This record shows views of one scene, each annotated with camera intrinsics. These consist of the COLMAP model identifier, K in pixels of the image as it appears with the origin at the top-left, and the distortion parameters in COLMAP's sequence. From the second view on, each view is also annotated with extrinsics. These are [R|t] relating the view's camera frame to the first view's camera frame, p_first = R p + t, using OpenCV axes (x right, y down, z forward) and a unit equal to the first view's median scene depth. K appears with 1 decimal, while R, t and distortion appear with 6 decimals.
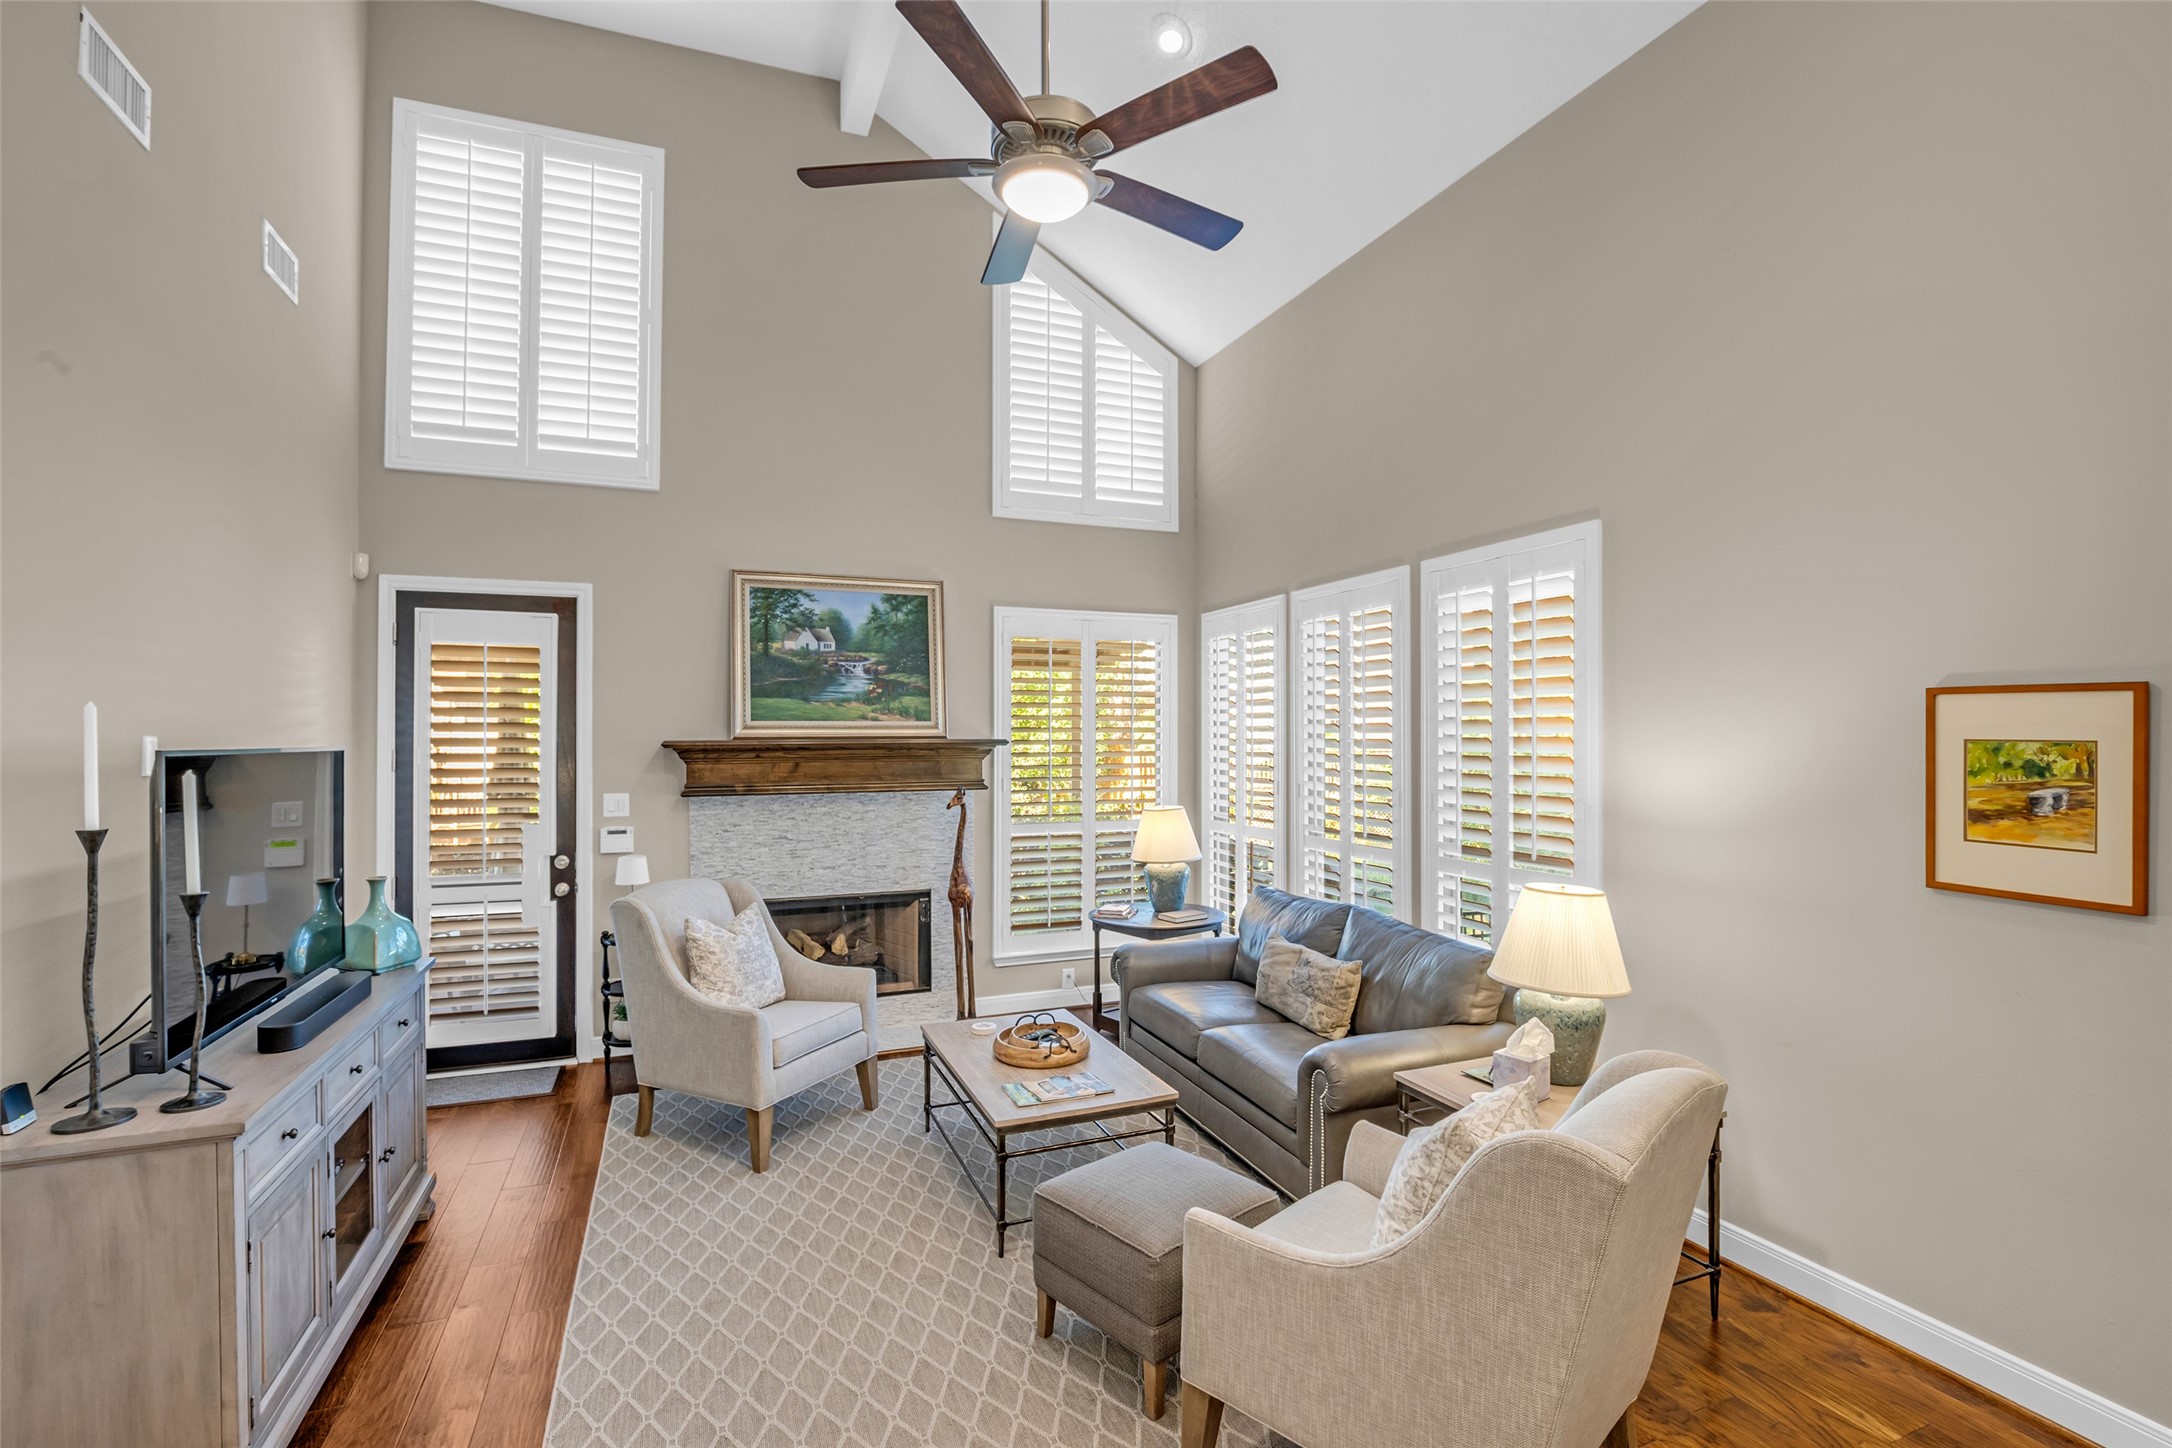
lens RADIAL K [[993.5, 0, 1063.3], [0, 993.5, 727.4], [0, 0, 1]] dist [-0.004878, -0.000006]
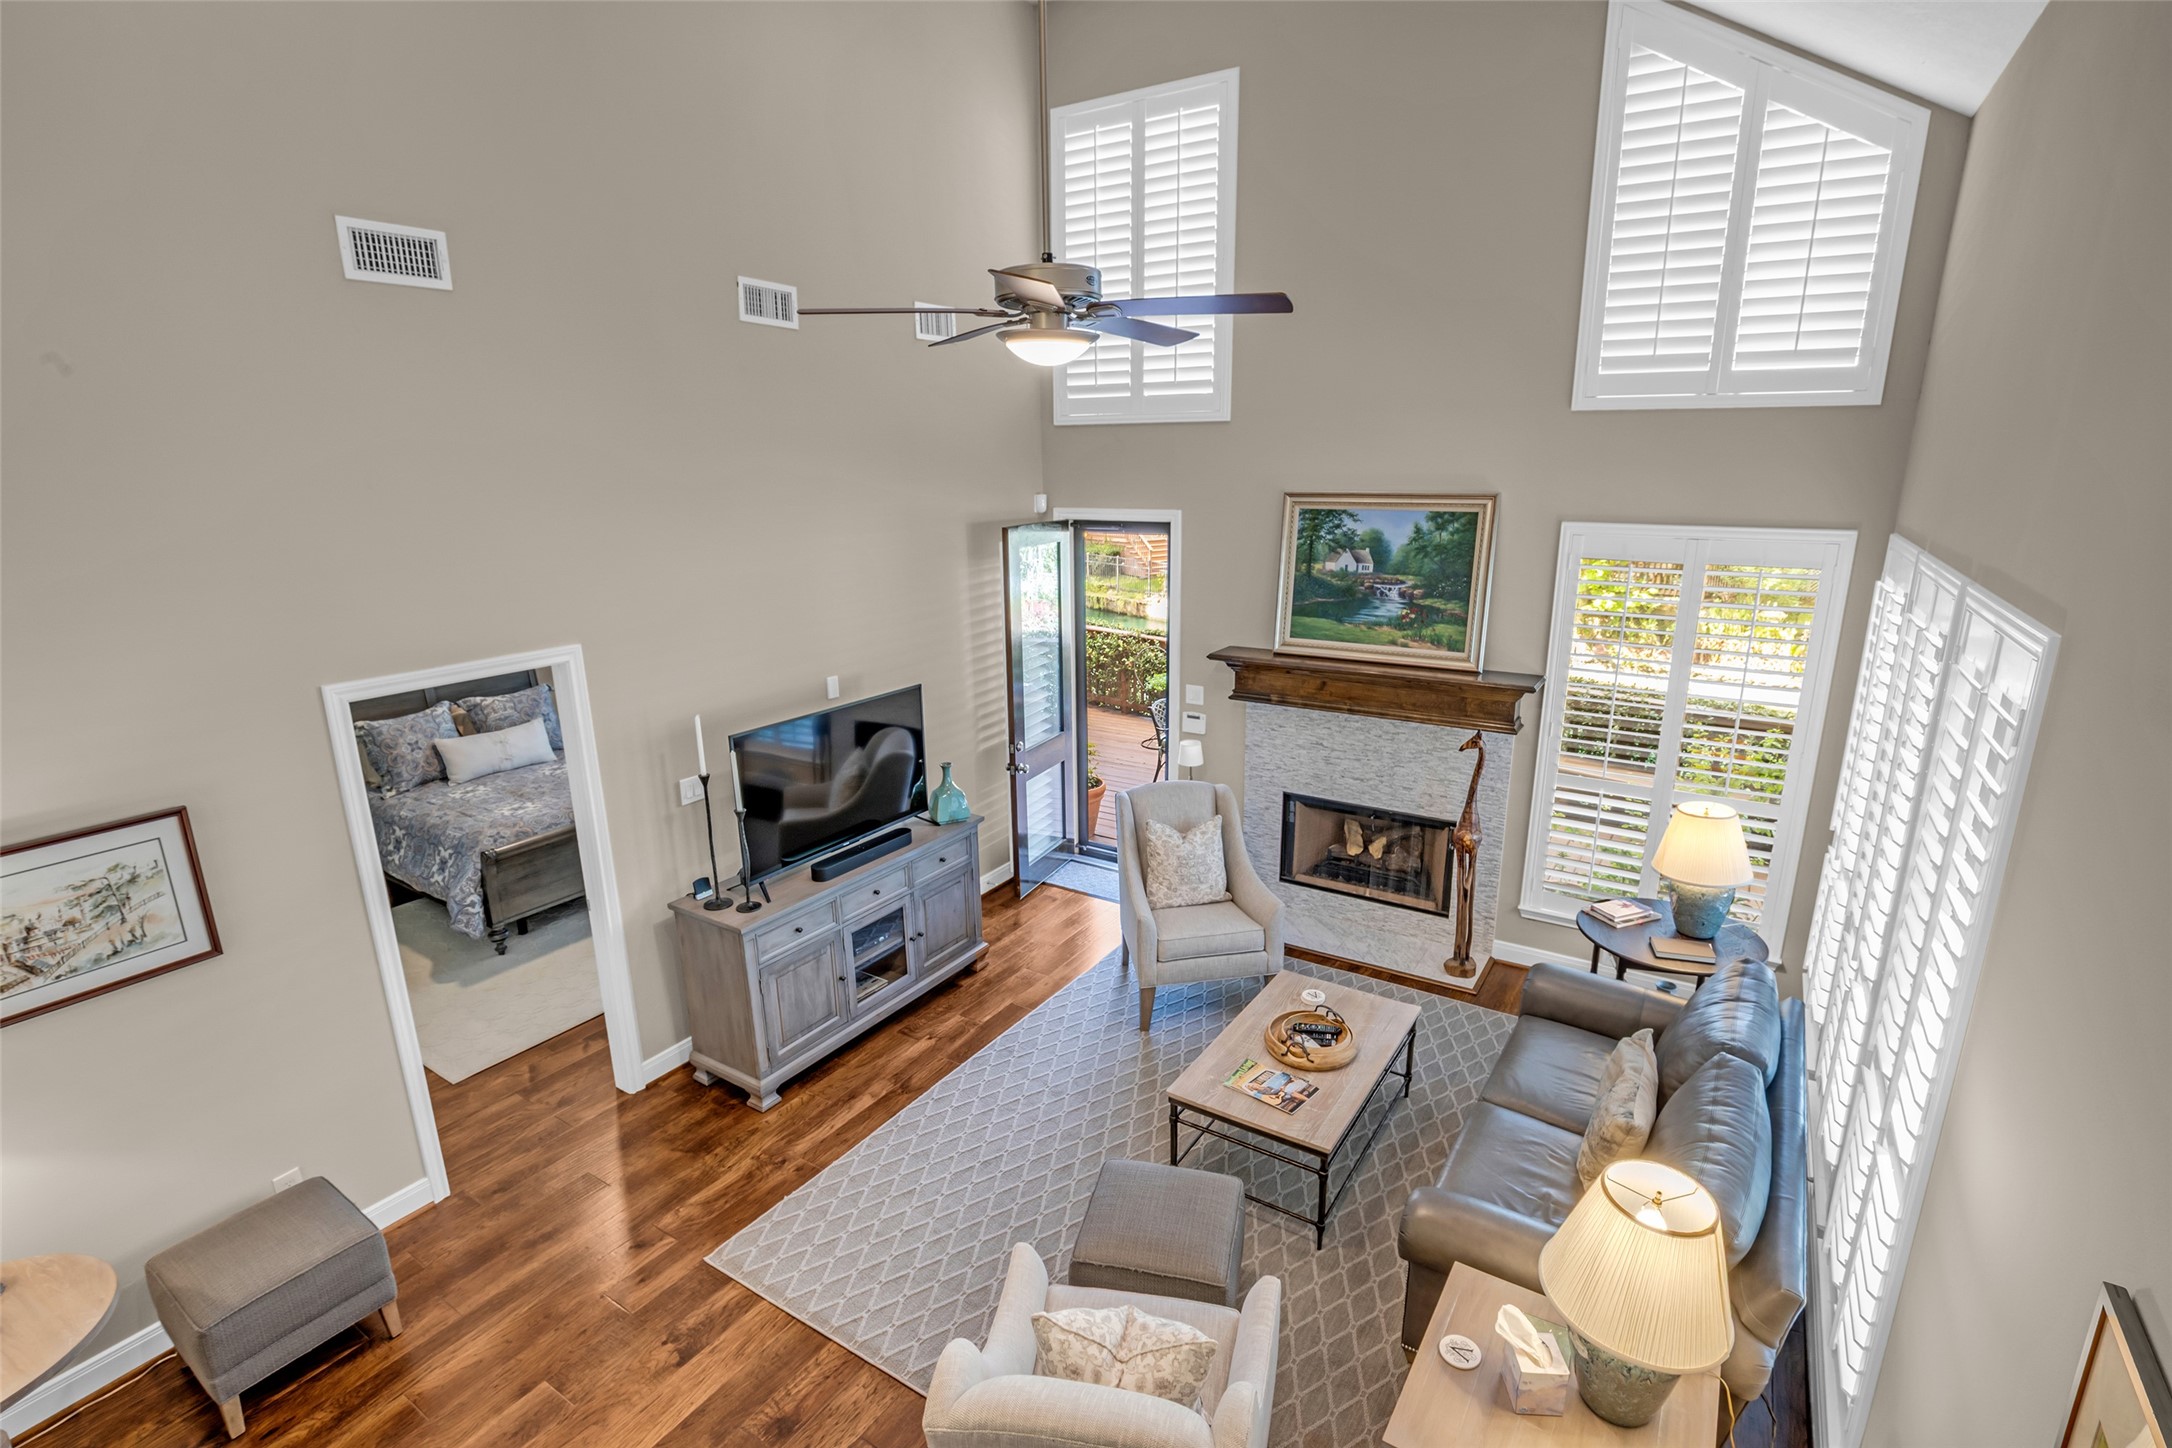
lens RADIAL K [[993.5, 0, 1065.9], [0, 993.5, 735.7], [0, 0, 1]] dist [-0.004878, -0.000006]
pose [[0.585592, 0.204830, -0.784300, 0.402883], [0.020974, 0.963395, 0.267264, -0.192476], [0.810335, -0.172958, 0.559860, 0.169903]]
